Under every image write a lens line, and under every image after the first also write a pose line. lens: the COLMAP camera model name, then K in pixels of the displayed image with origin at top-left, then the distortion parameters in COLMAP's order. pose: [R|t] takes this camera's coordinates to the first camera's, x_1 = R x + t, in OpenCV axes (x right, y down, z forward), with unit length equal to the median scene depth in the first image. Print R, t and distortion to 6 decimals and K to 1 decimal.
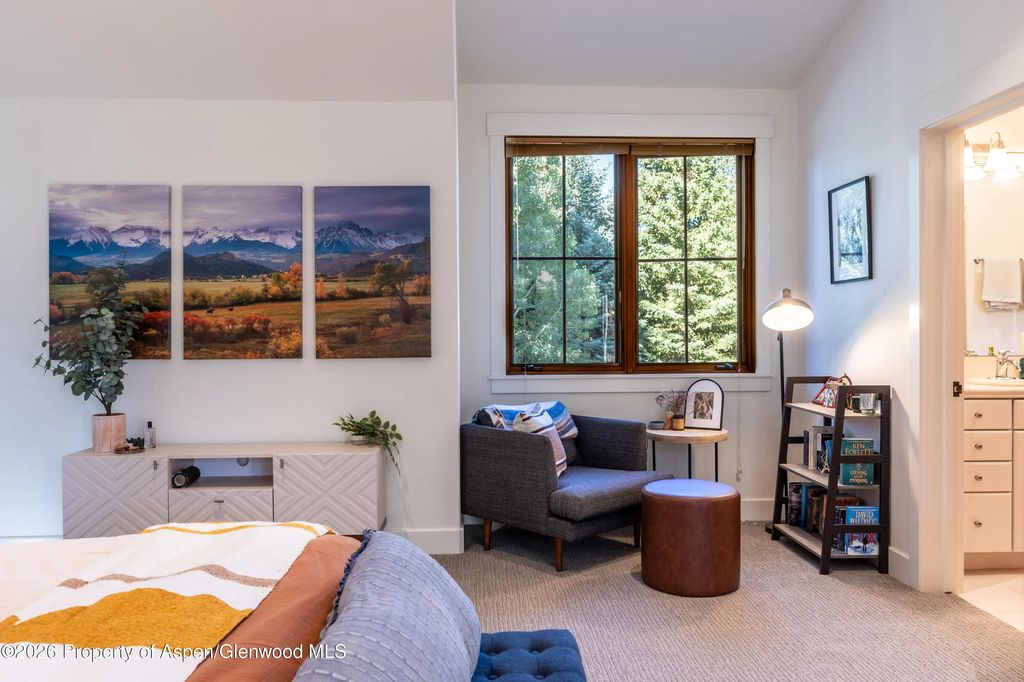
lens RADIAL K [[797.4, 0, 512.0], [0, 797.4, 341.0], [0, 0, 1]] dist [-0.000719, -0.002109]
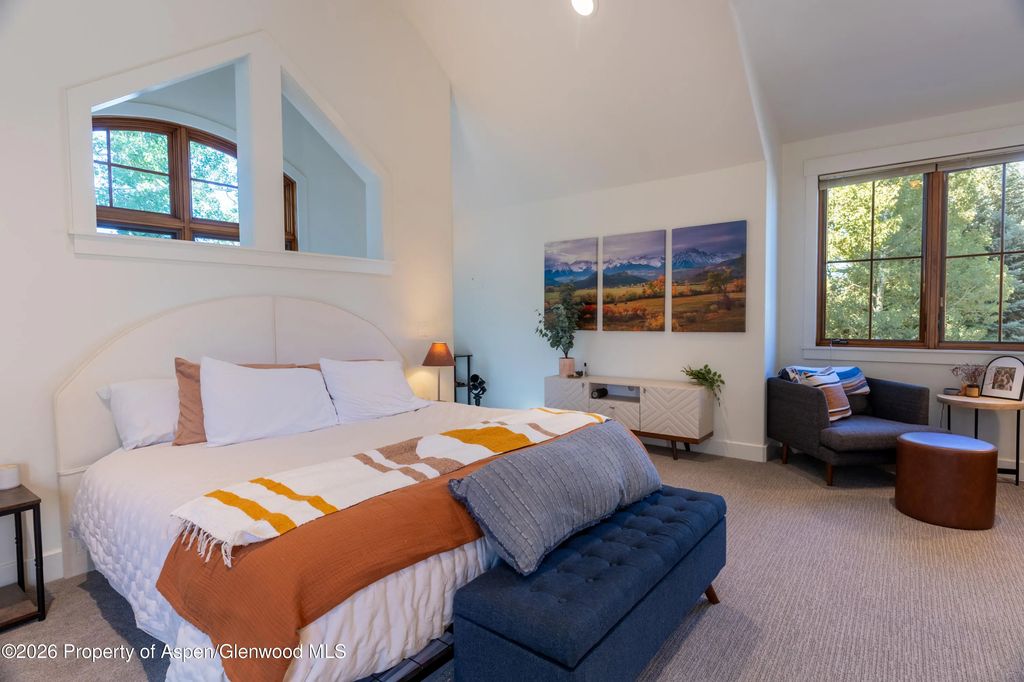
lens RADIAL K [[511.2, 0, 512.0], [0, 511.2, 341.0], [0, 0, 1]] dist [-0.004834, -0.000799]
pose [[0.755367, 0.031091, -0.654563, 0.207608], [-0.005463, 0.999138, 0.041154, -0.000814], [0.655279, -0.027510, 0.754886, -0.038917]]
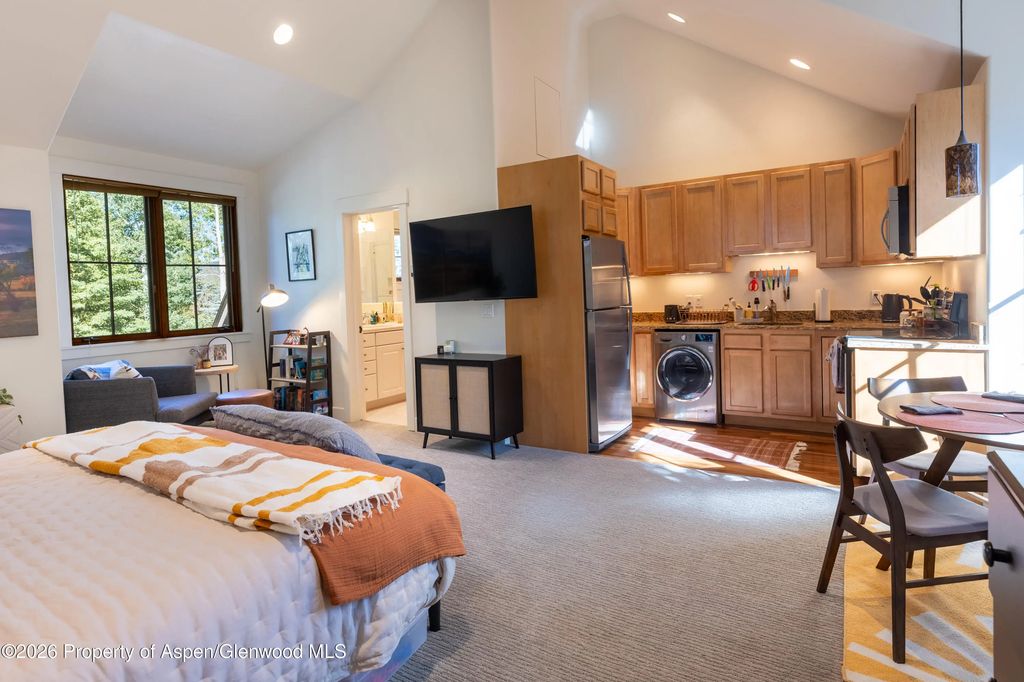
lens RADIAL K [[557.2, 0, 515.2], [0, 557.2, 311.6], [0, 0, 1]] dist [0.002113, 0.000399]
pose [[0.573986, -0.044153, 0.817674, -0.420667], [0.043628, 0.998776, 0.023307, -0.007244], [-0.817702, 0.022296, 0.575209, -0.233073]]
